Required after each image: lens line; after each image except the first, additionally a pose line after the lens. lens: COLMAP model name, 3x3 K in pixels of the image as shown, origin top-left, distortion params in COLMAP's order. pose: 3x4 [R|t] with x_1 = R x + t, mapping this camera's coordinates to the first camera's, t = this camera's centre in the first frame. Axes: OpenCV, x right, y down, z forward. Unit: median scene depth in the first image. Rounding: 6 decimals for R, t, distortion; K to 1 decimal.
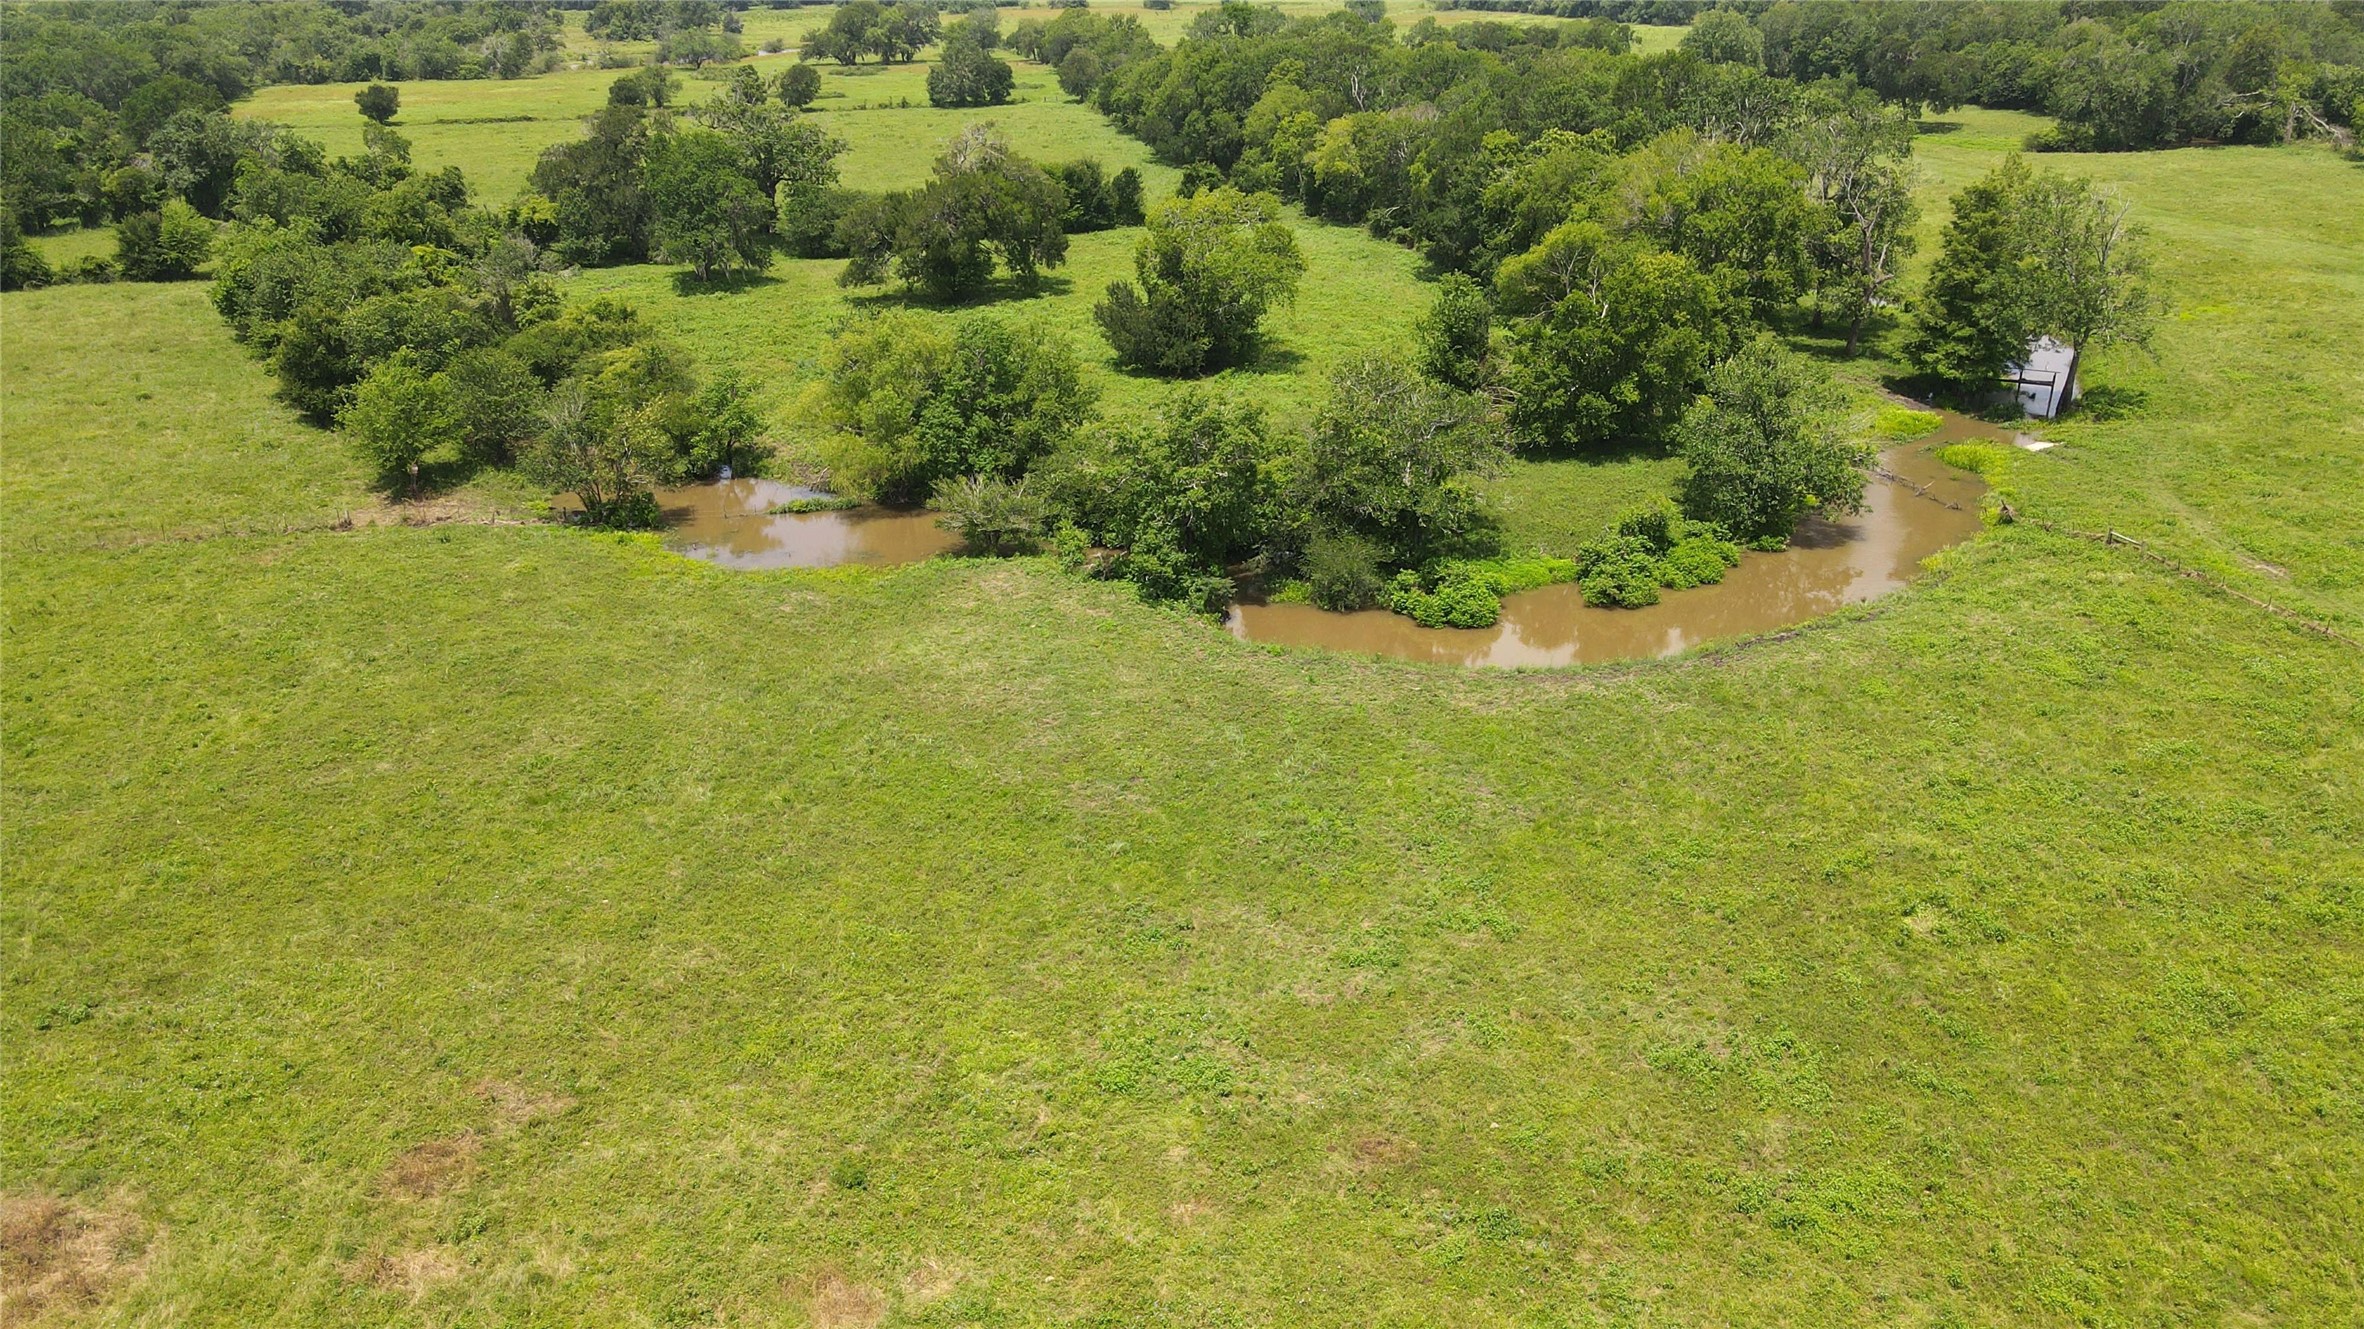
lens RADIAL K [[1738.2, 0, 1195.8], [0, 1738.2, 681.1], [0, 0, 1]] dist [-0.005343, 0.031681]
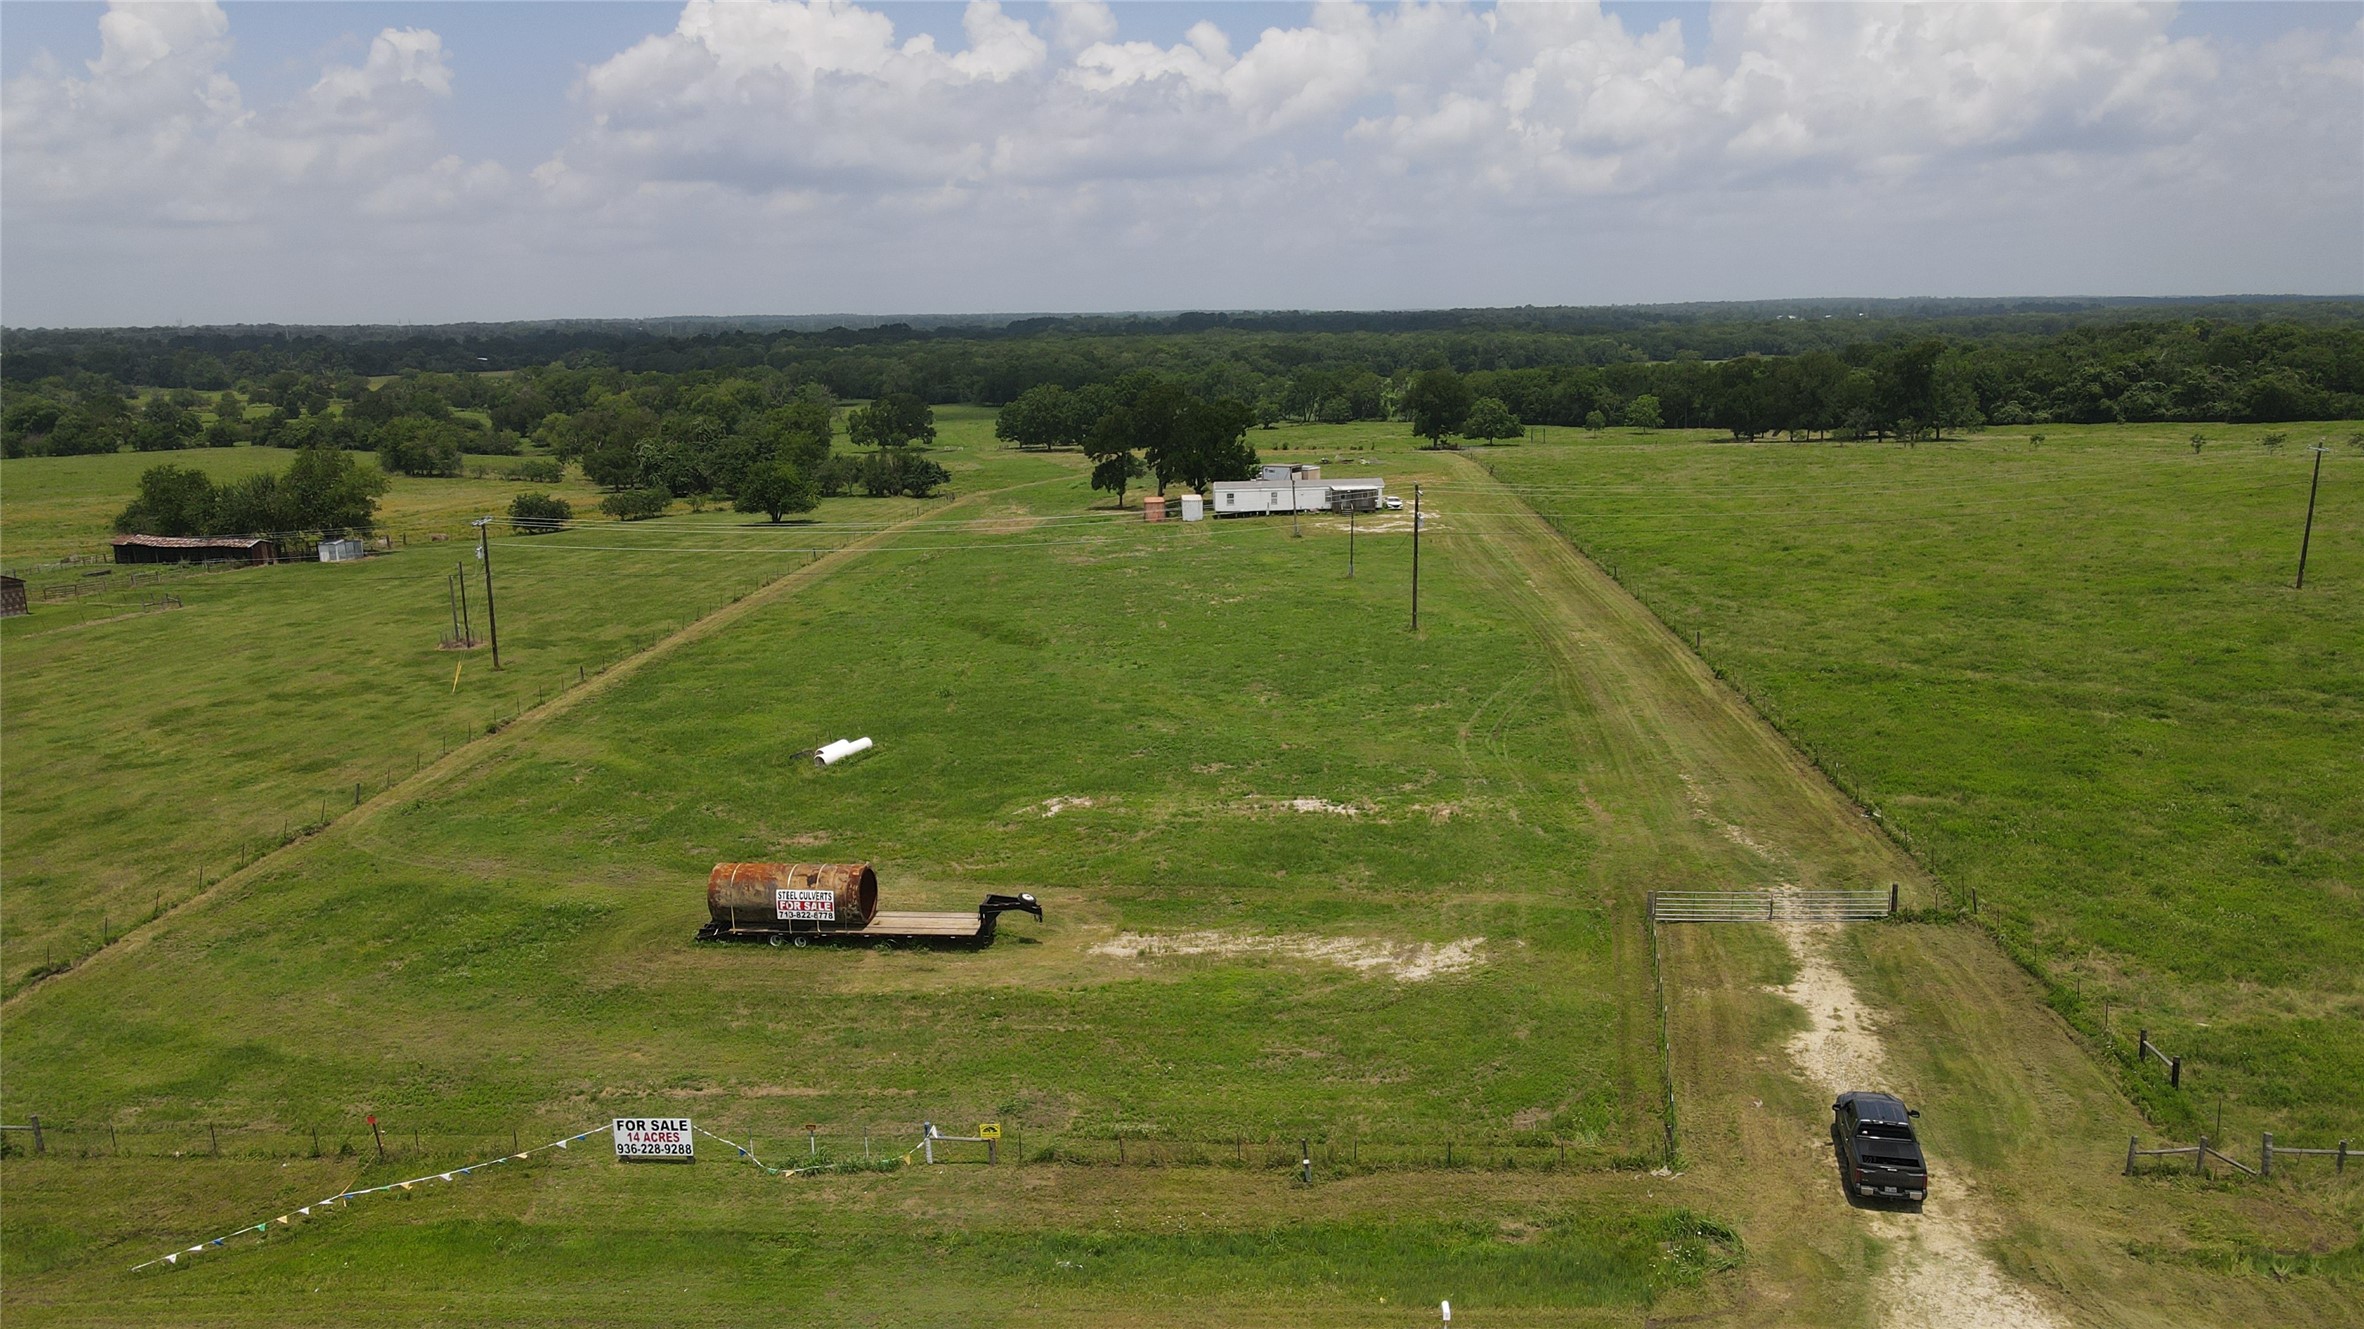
lens RADIAL K [[1738.2, 0, 1194.3], [0, 1738.2, 671.3], [0, 0, 1]] dist [-0.005343, 0.031681]
pose [[0.885482, -0.096745, 0.454491, -0.763388], [0.191114, 0.967355, -0.166430, 1.391526], [-0.423553, 0.234231, 0.875065, -3.231818]]
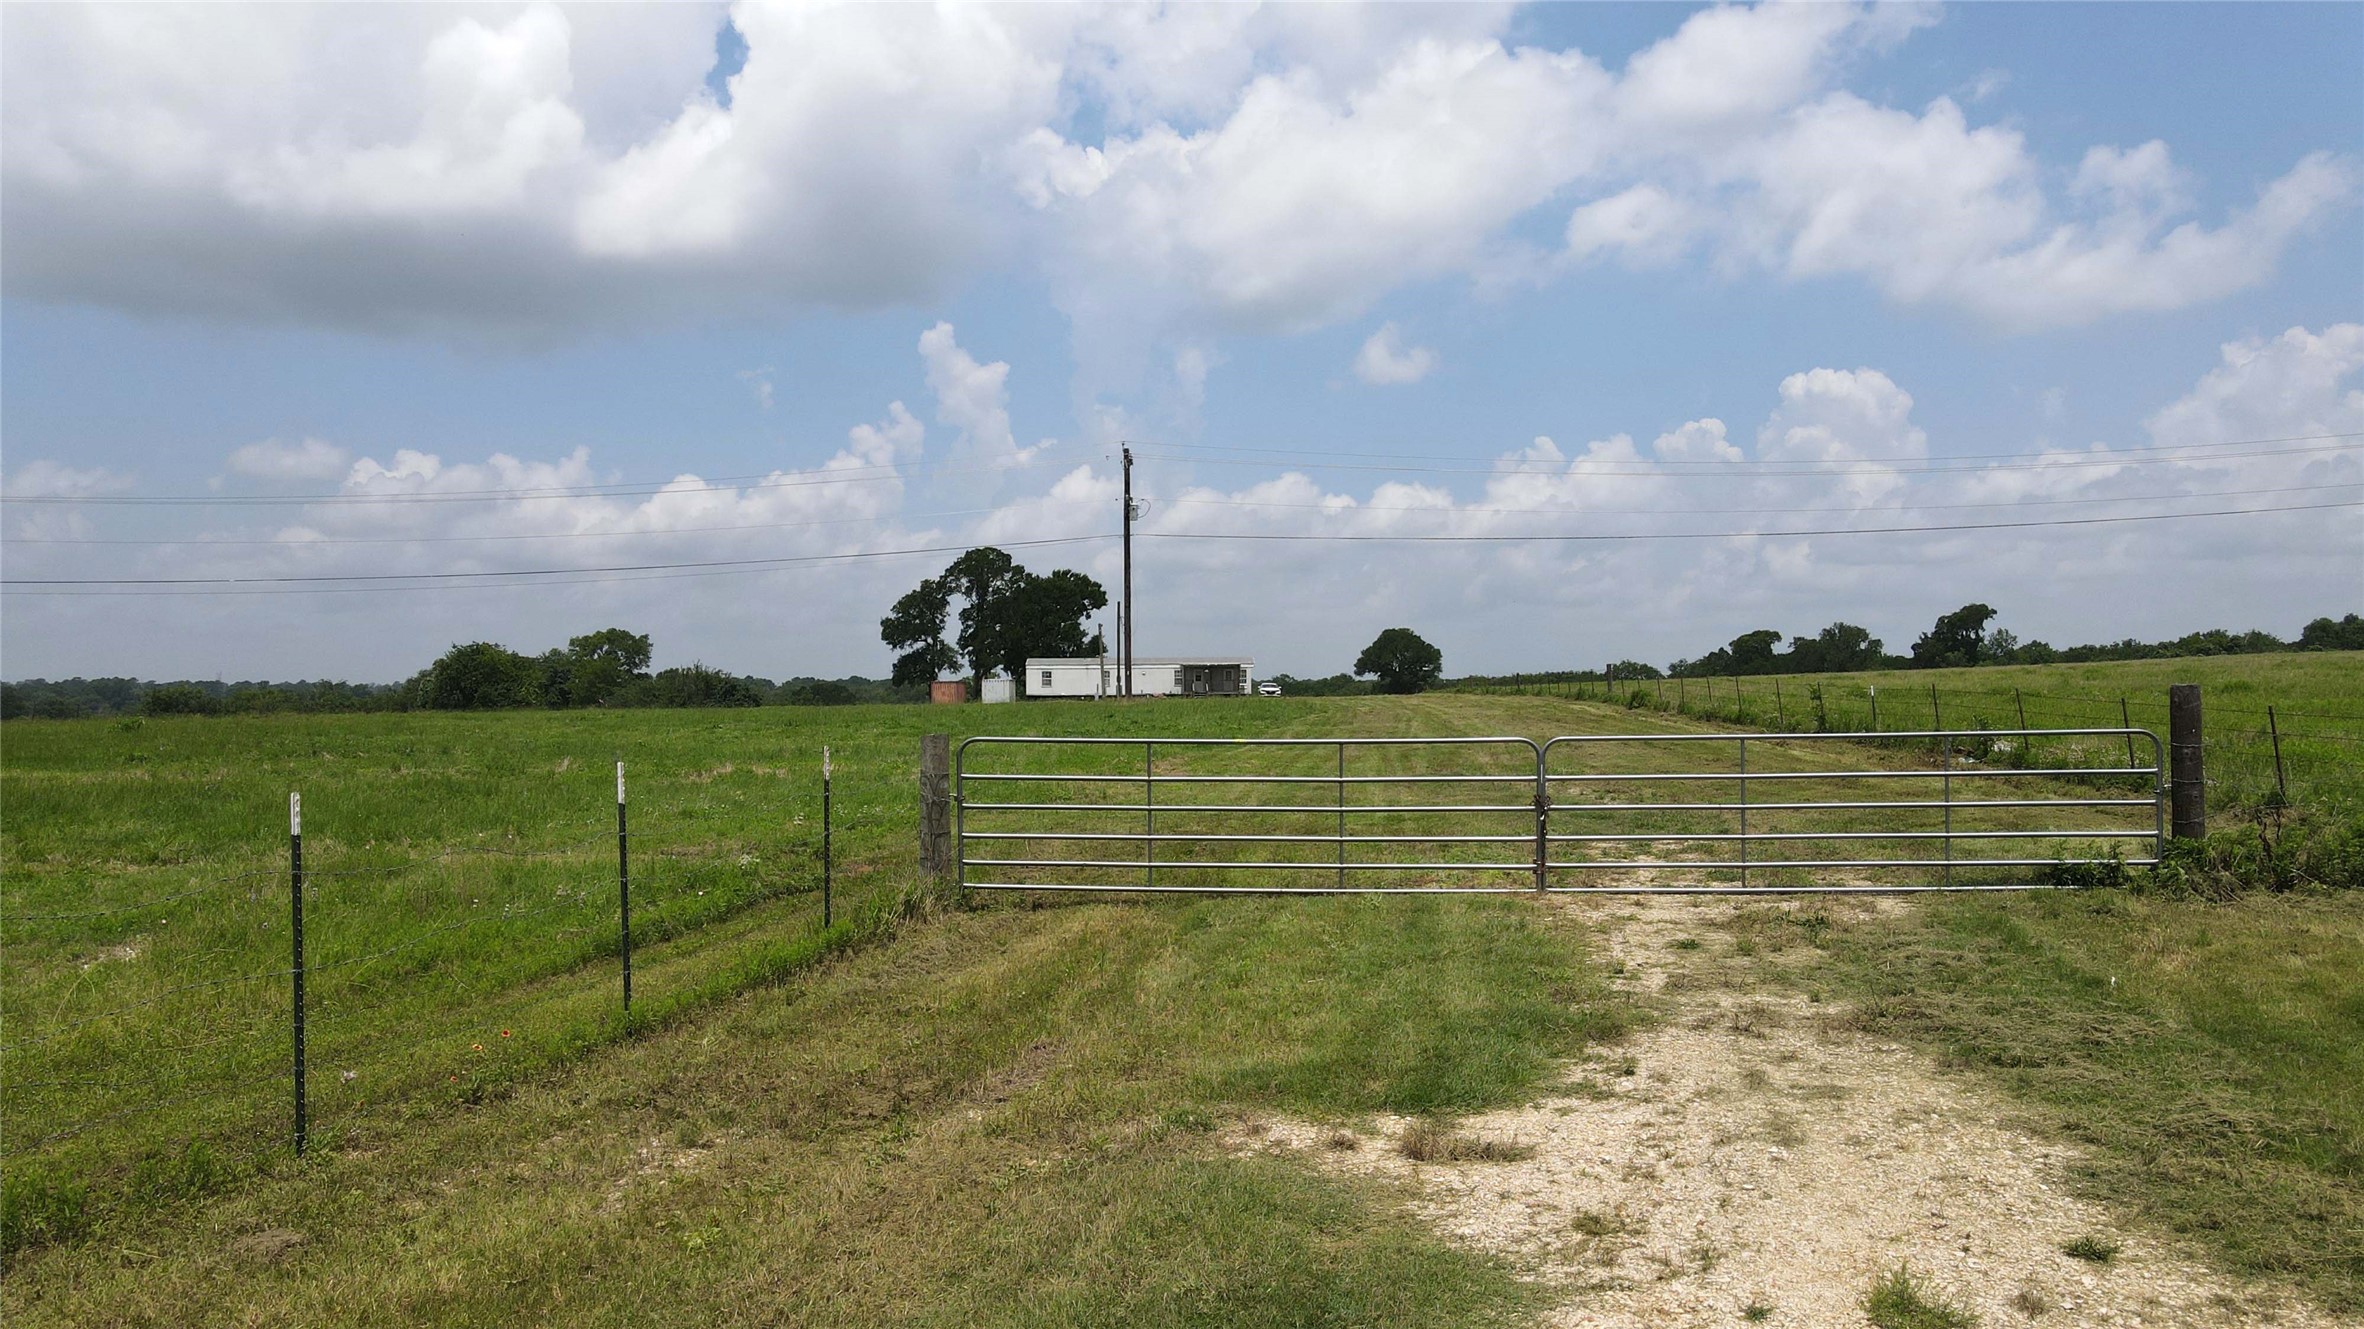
lens RADIAL K [[1738.2, 0, 1182.7], [0, 1738.2, 688.4], [0, 0, 1]] dist [-0.005343, 0.031681]
pose [[0.898993, 0.007893, 0.437892, -0.399565], [0.169983, 0.915170, -0.365472, 1.438302], [-0.403630, 0.402991, 0.821390, -2.865139]]
